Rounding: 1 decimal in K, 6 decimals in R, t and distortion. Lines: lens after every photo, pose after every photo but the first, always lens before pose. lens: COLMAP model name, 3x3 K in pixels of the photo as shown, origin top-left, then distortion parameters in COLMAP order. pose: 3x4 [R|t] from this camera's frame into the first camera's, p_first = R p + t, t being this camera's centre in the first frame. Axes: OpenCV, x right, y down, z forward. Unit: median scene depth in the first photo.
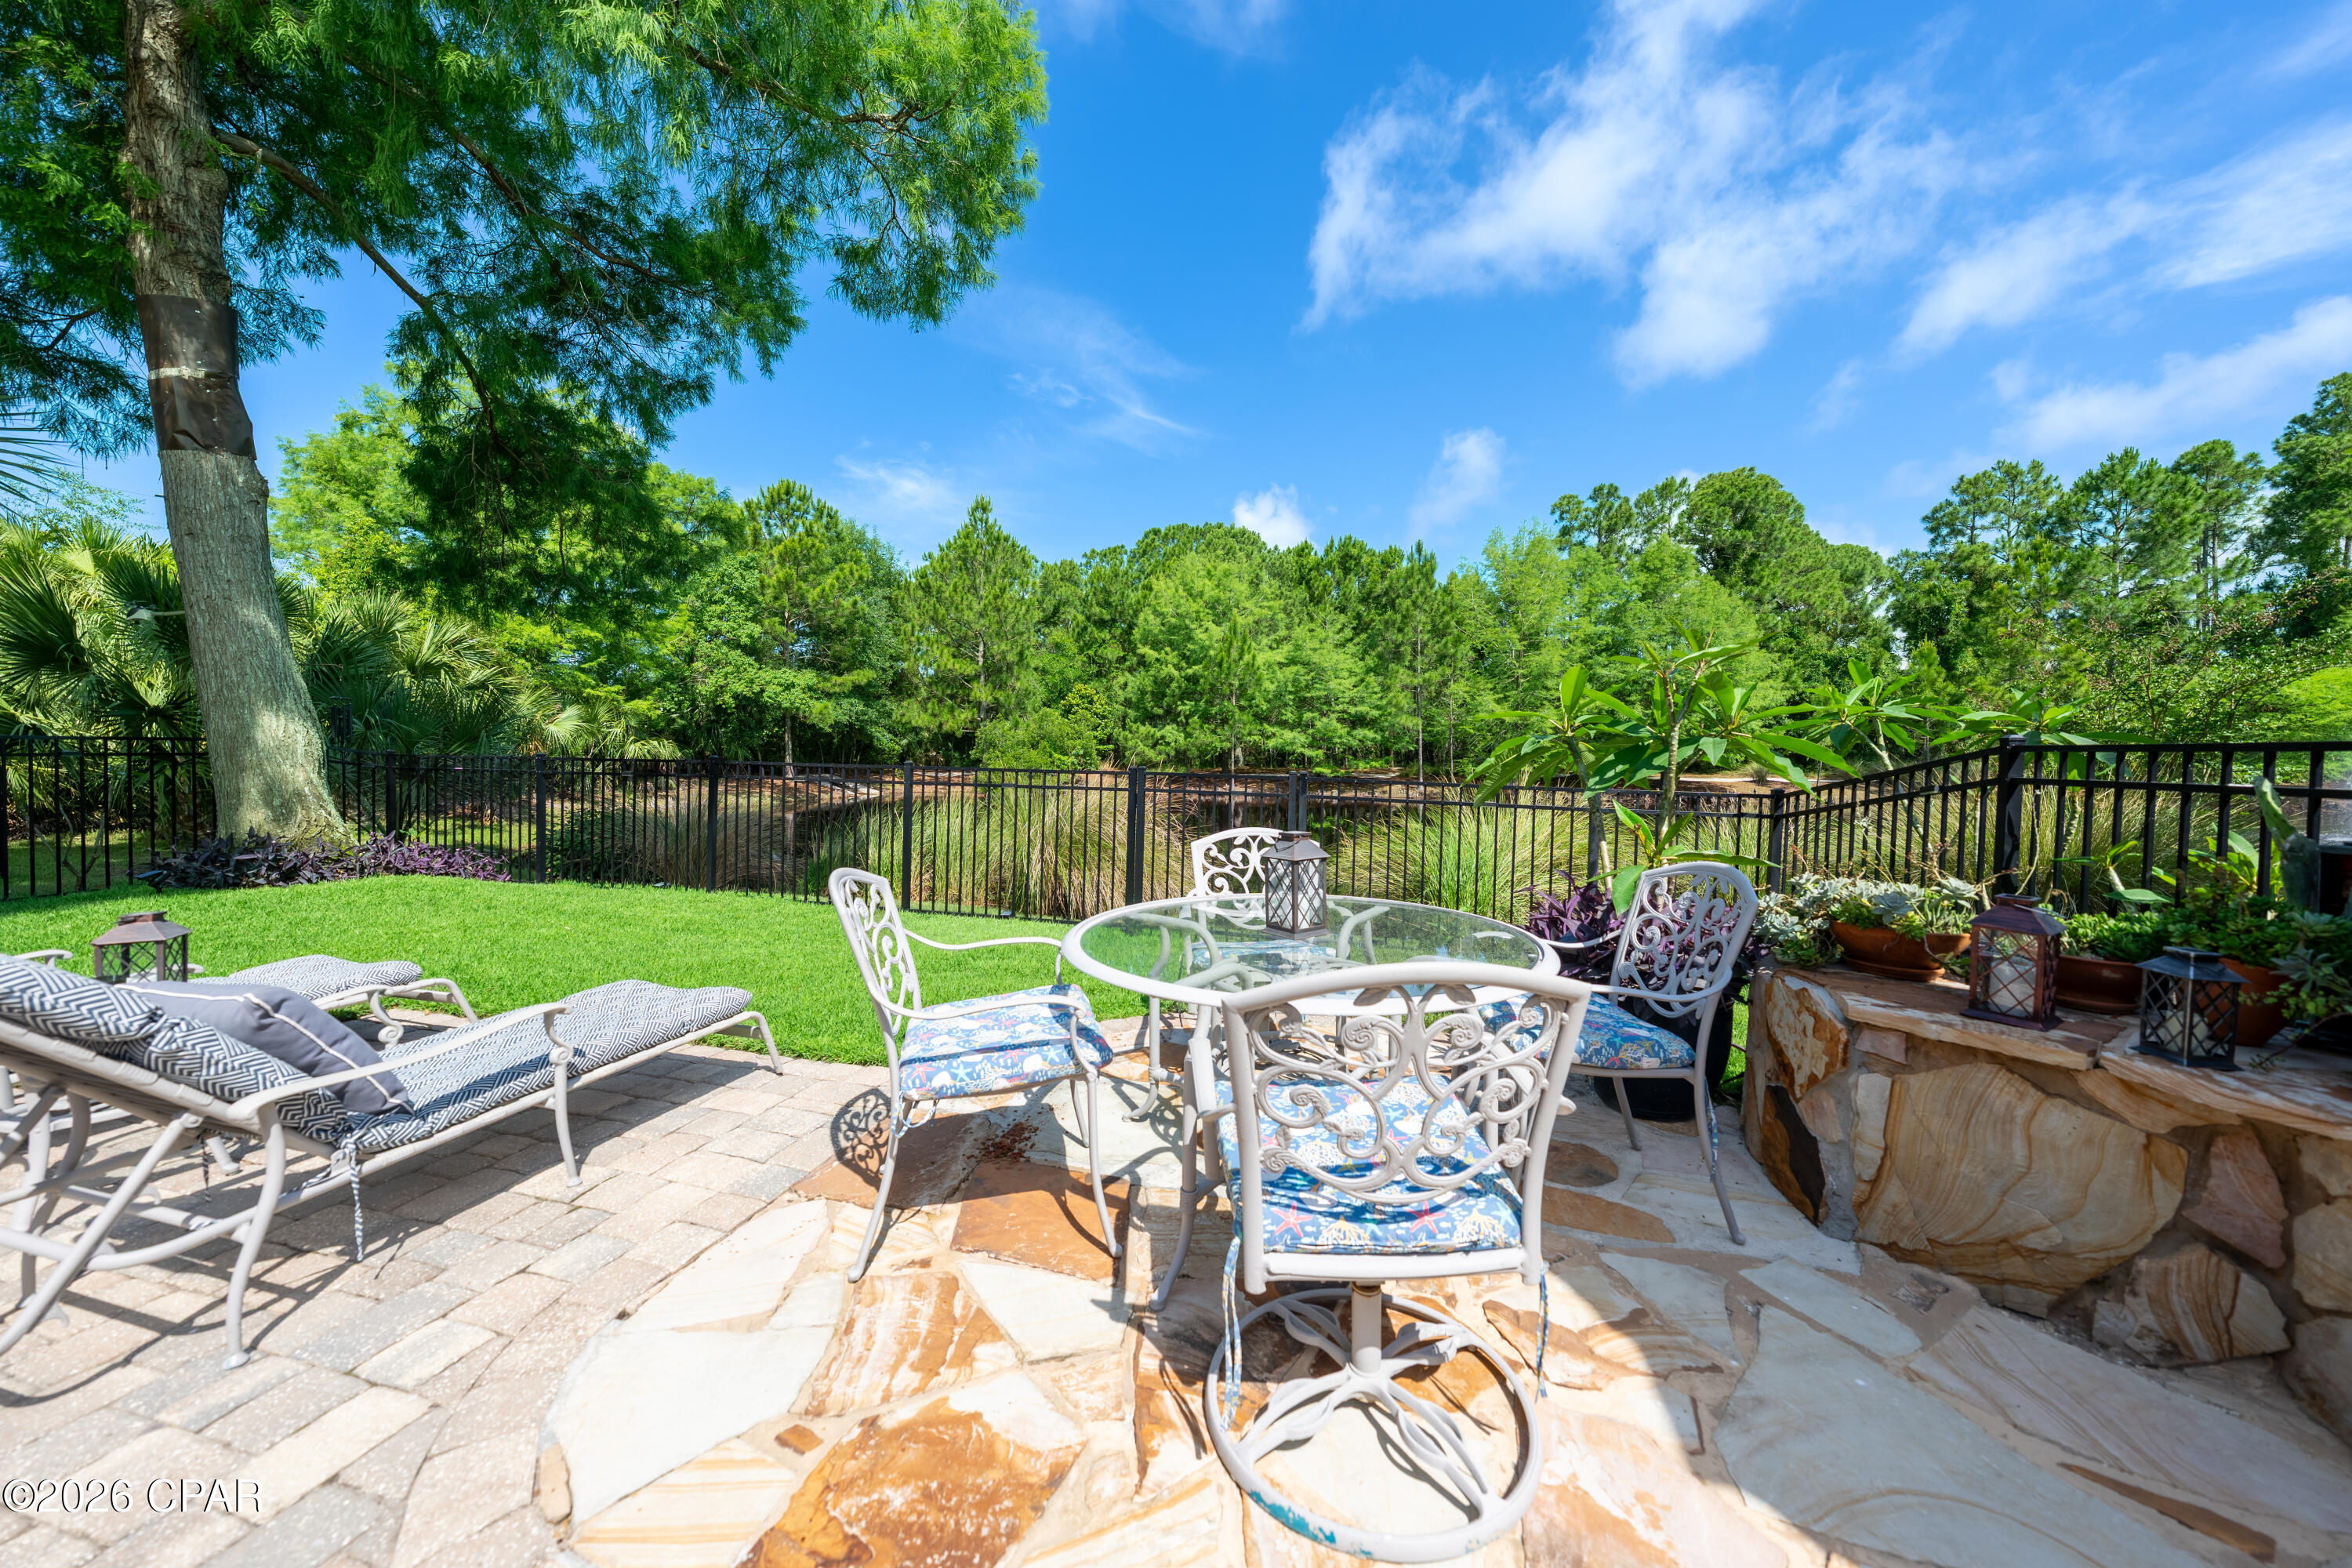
lens RADIAL K [[803.6, 0, 1182.9], [0, 803.6, 774.4], [0, 0, 1]] dist [-0.012426, 0.003516]
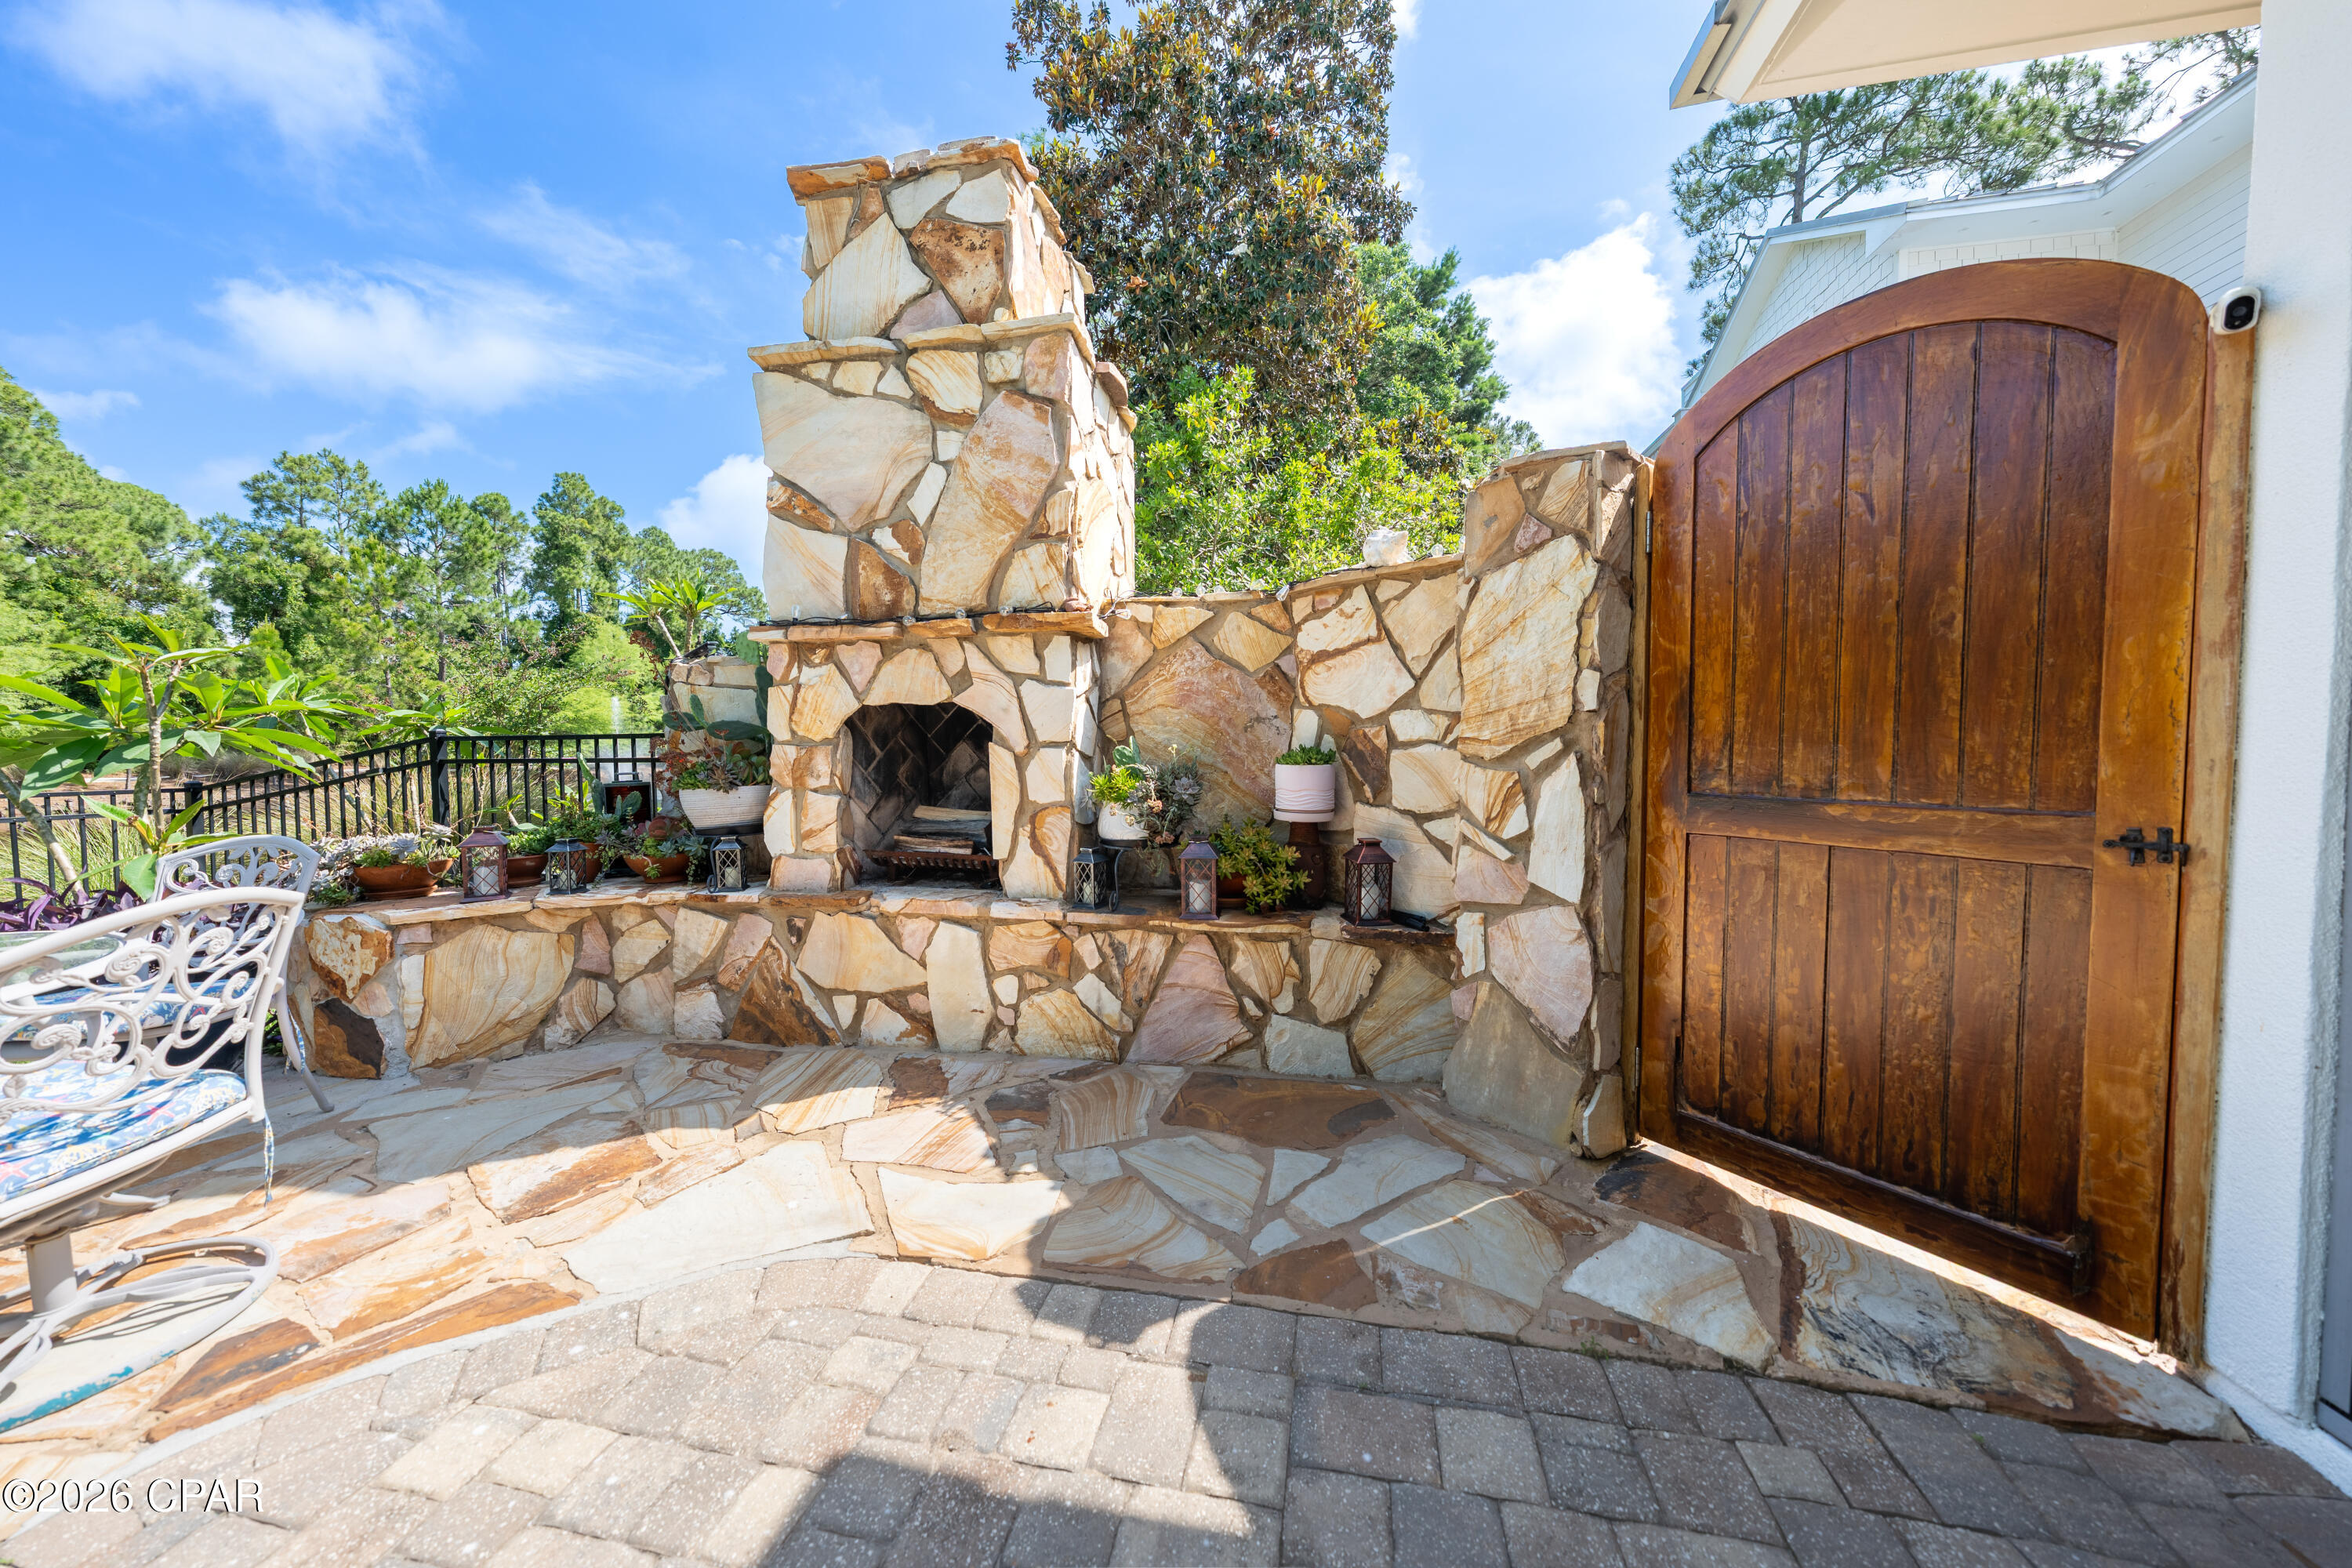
lens RADIAL K [[803.6, 0, 1182.9], [0, 803.6, 774.4], [0, 0, 1]] dist [-0.012426, 0.003516]
pose [[-0.041511, -0.052992, 0.997732, -0.046608], [0.037824, 0.997793, 0.054569, 0.000481], [-0.998422, 0.040003, -0.039415, -0.028053]]
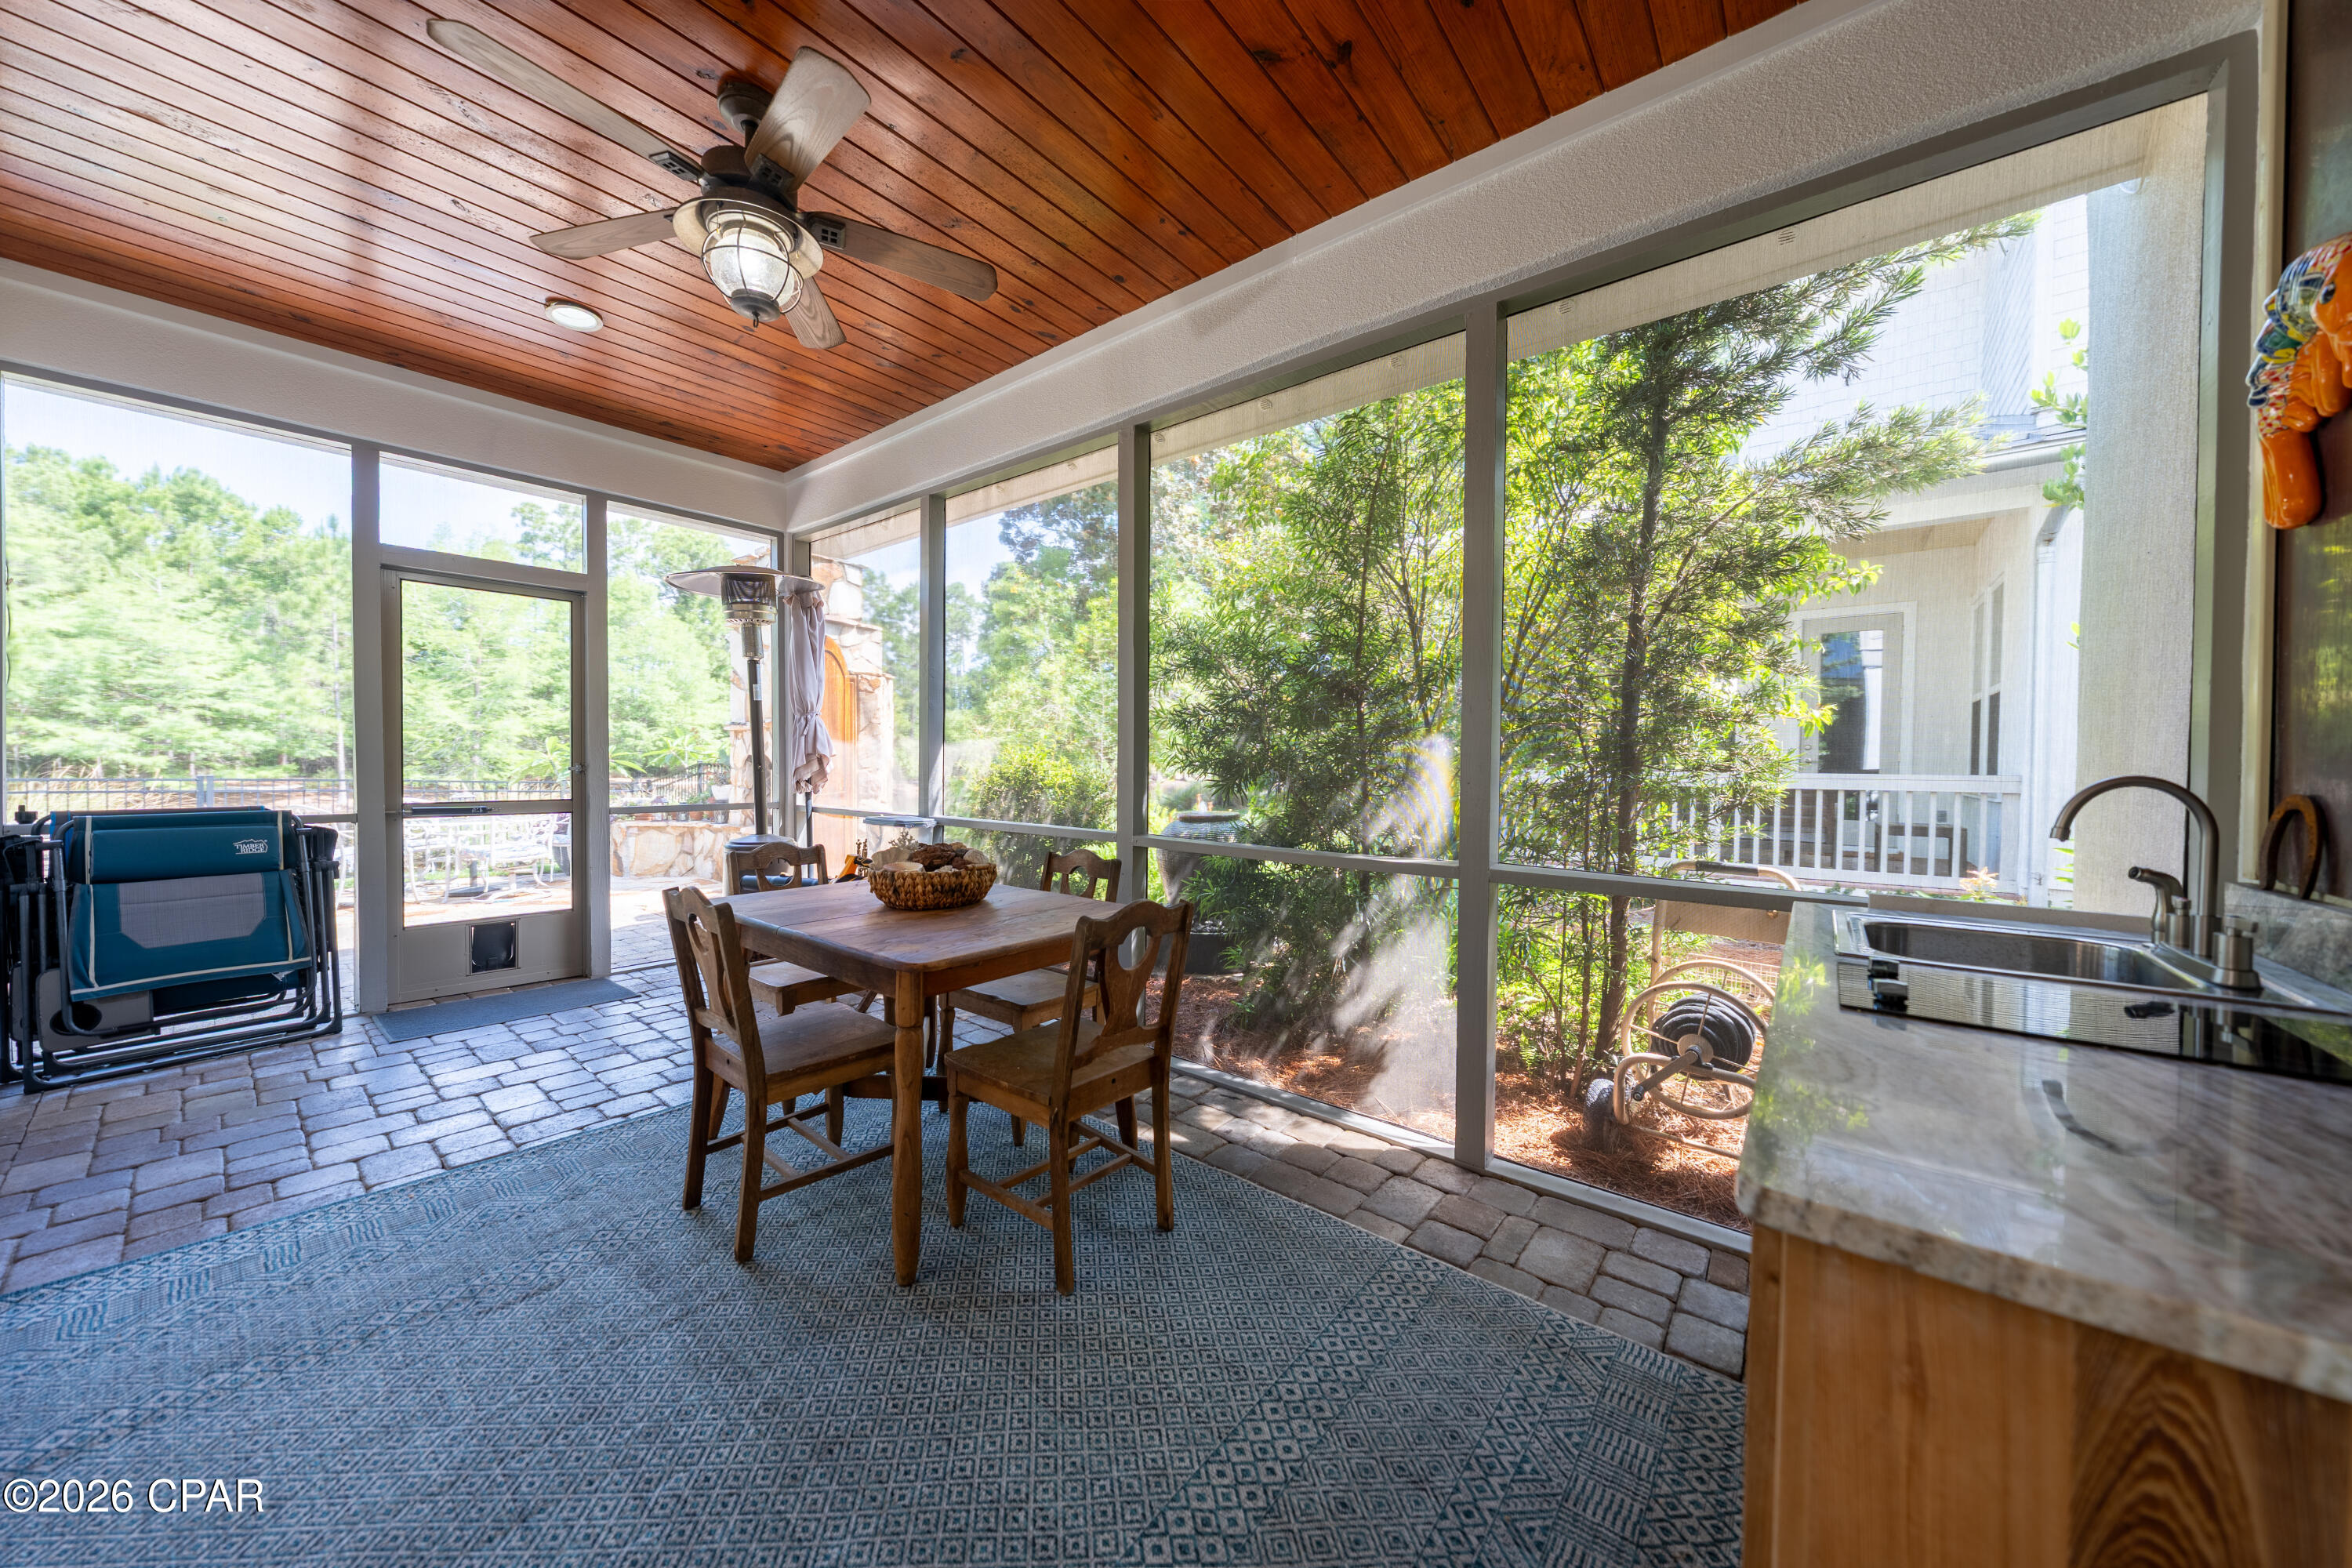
lens RADIAL K [[803.6, 0, 1182.9], [0, 803.6, 774.4], [0, 0, 1]] dist [-0.012426, 0.003516]
pose [[0.424290, -0.012299, 0.905443, -0.135314], [0.019722, 0.999796, 0.004339, 0.004225], [-0.905312, 0.016016, 0.424446, -0.265550]]
